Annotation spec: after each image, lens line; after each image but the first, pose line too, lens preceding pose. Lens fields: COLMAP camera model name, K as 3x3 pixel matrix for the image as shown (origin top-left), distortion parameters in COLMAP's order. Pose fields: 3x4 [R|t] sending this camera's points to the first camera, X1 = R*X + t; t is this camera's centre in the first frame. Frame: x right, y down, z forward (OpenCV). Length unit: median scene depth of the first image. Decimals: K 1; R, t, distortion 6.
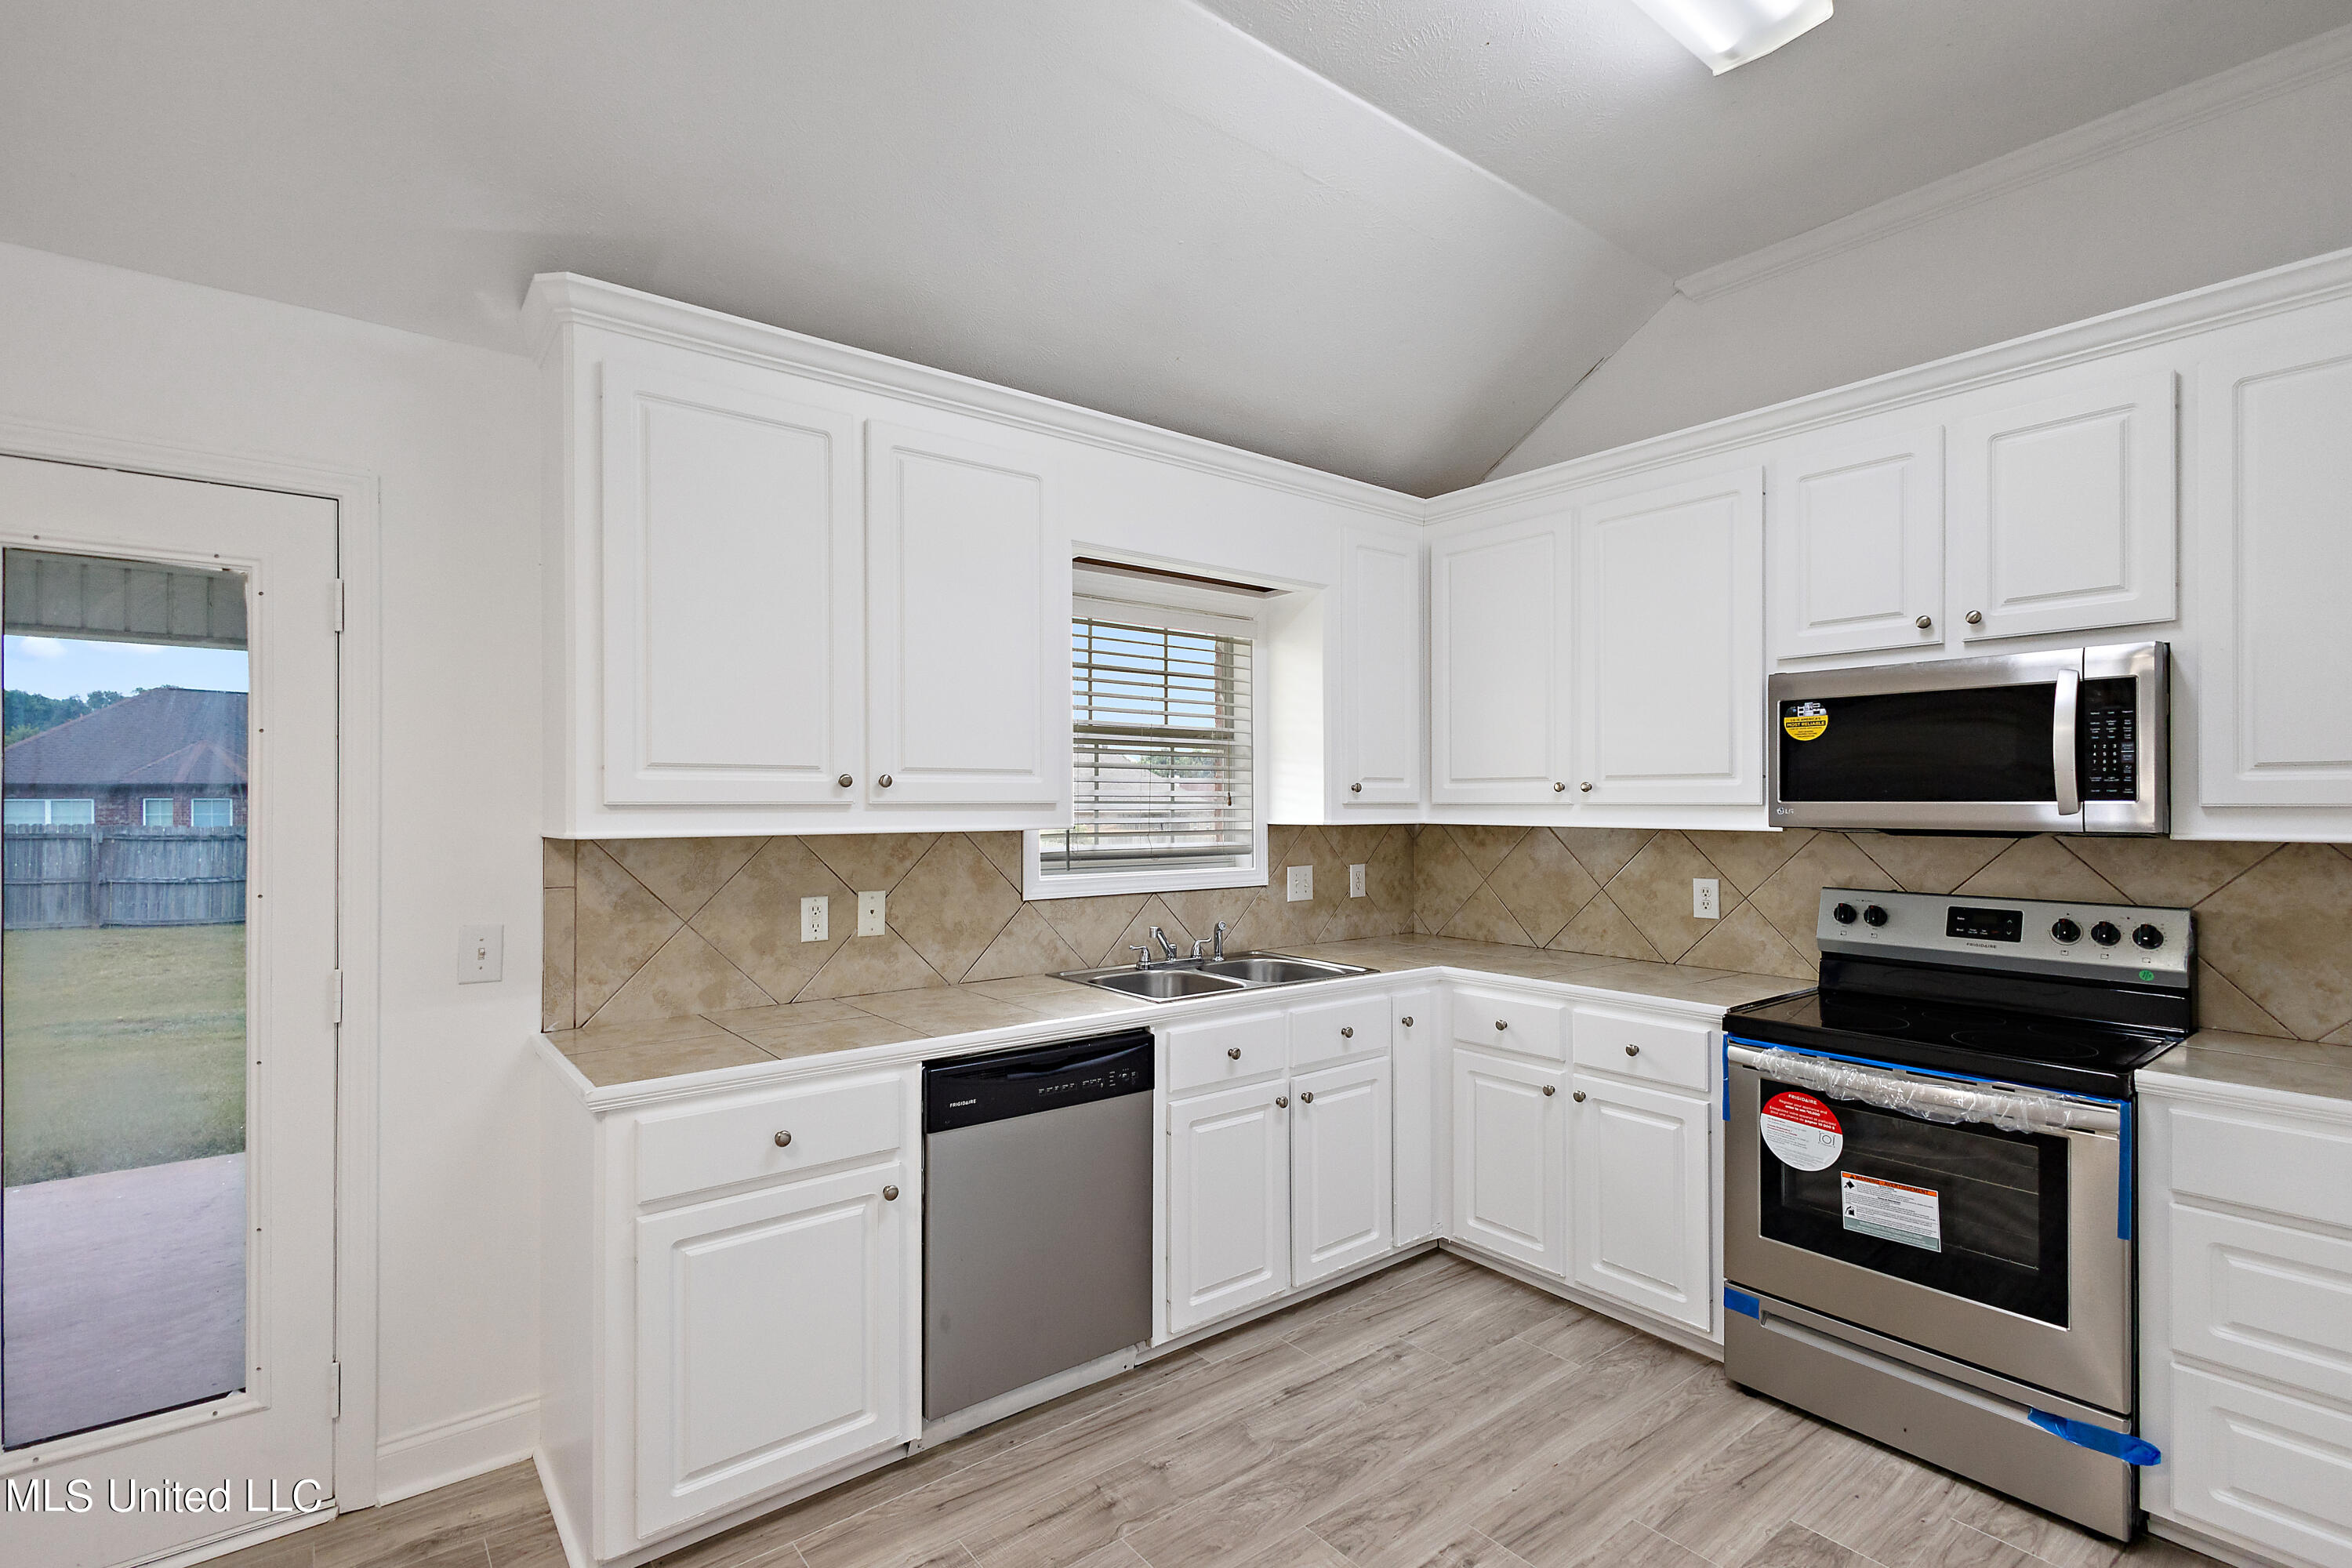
lens RADIAL K [[1109.3, 0, 1179.4], [0, 1109.3, 809.1], [0, 0, 1]] dist [0.020427, -0.007018]
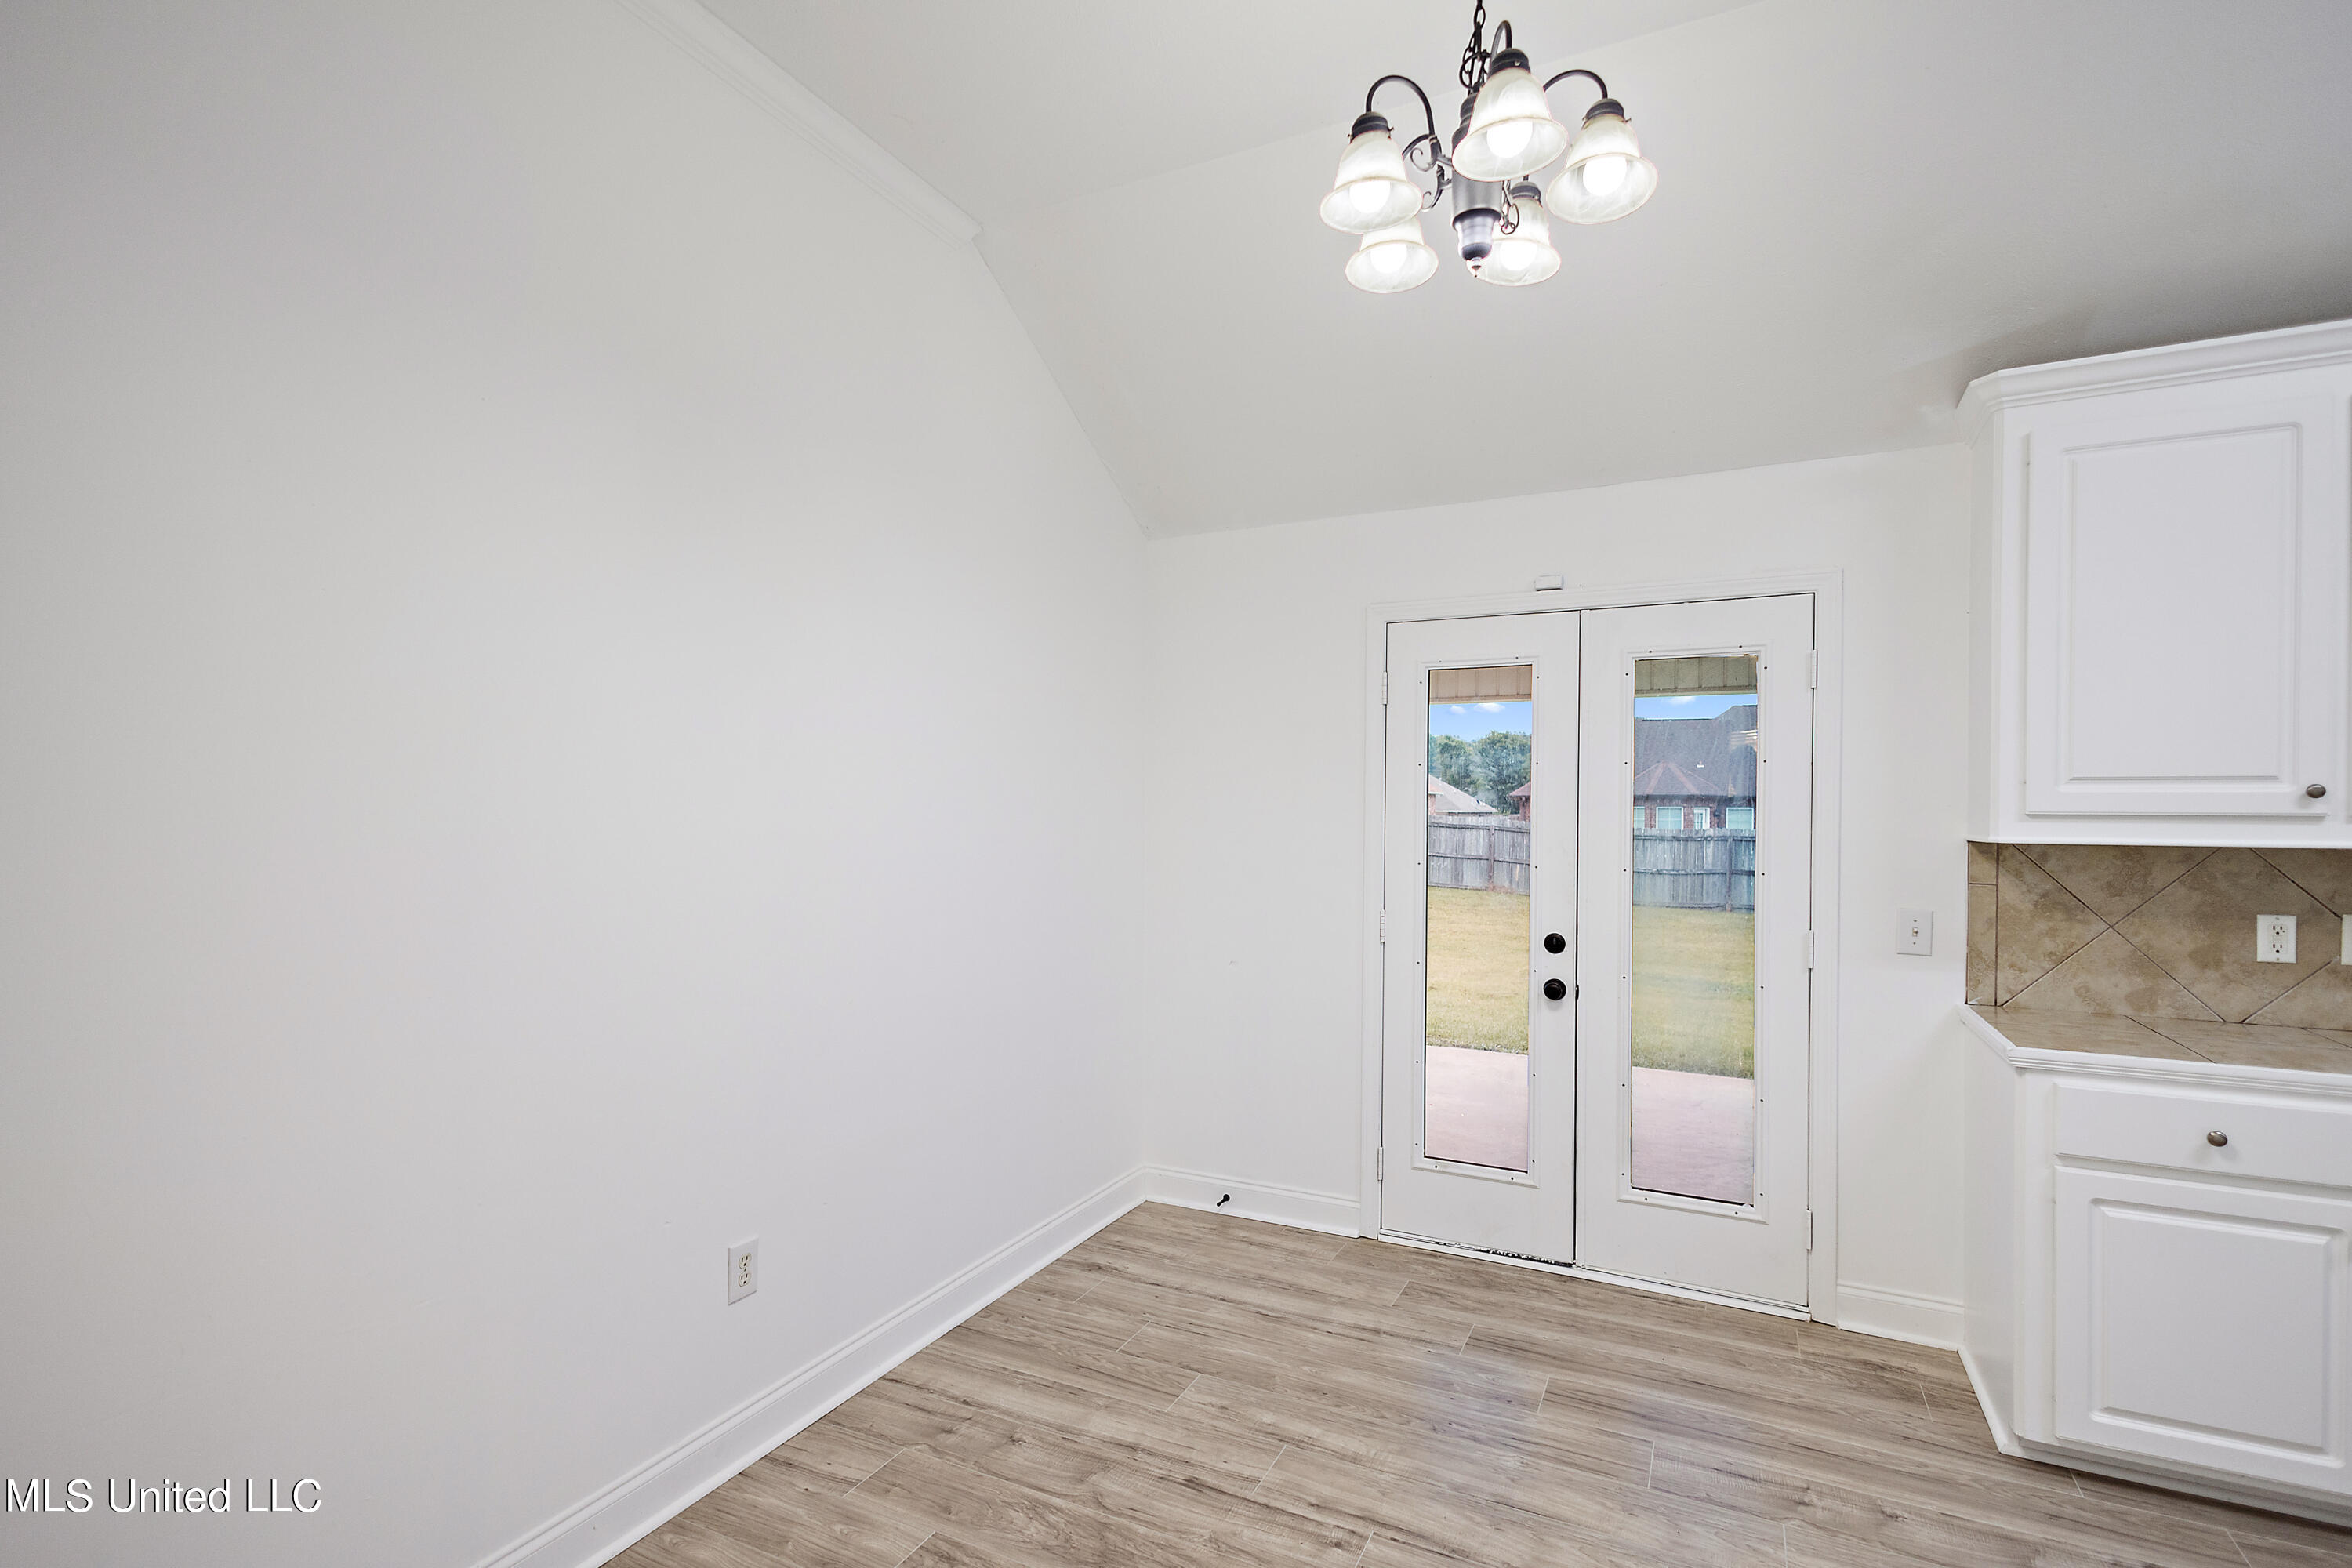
lens RADIAL K [[1109.3, 0, 1179.4], [0, 1109.3, 809.1], [0, 0, 1]] dist [0.020427, -0.007018]
pose [[0.431424, 0.005189, -0.902134, 0.143003], [-0.012106, 0.999927, -0.000038, 0.001243], [0.902068, 0.010937, 0.431455, -0.273984]]
